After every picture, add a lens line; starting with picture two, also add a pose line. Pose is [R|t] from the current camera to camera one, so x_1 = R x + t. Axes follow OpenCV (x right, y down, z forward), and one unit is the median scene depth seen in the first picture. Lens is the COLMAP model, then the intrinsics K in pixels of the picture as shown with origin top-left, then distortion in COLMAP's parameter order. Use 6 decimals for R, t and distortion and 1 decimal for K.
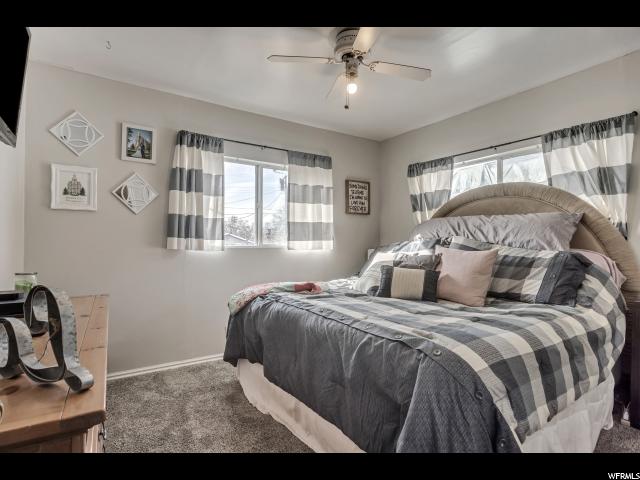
lens RADIAL K [[338.6, 0, 318.3], [0, 338.6, 242.2], [0, 0, 1]] dist [-0.002879, -0.001950]
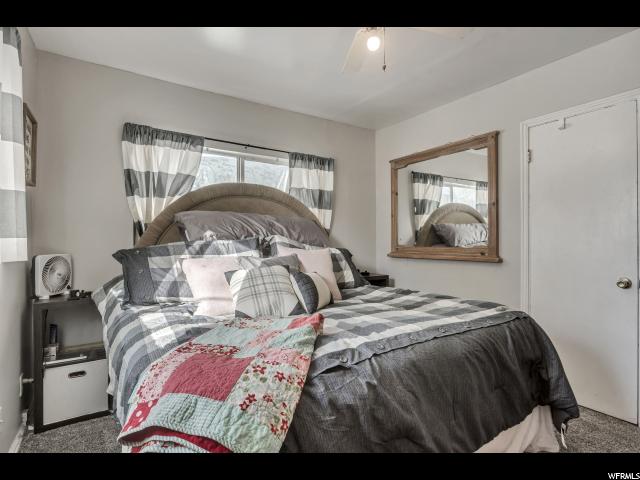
lens RADIAL K [[338.6, 0, 319.6], [0, 338.6, 238.7], [0, 0, 1]] dist [-0.002879, -0.001950]
pose [[0.019590, 0.013591, 0.999716, -0.461512], [-0.004119, 0.999900, -0.013513, 0.005197], [-0.999800, -0.003853, 0.019645, 0.751649]]
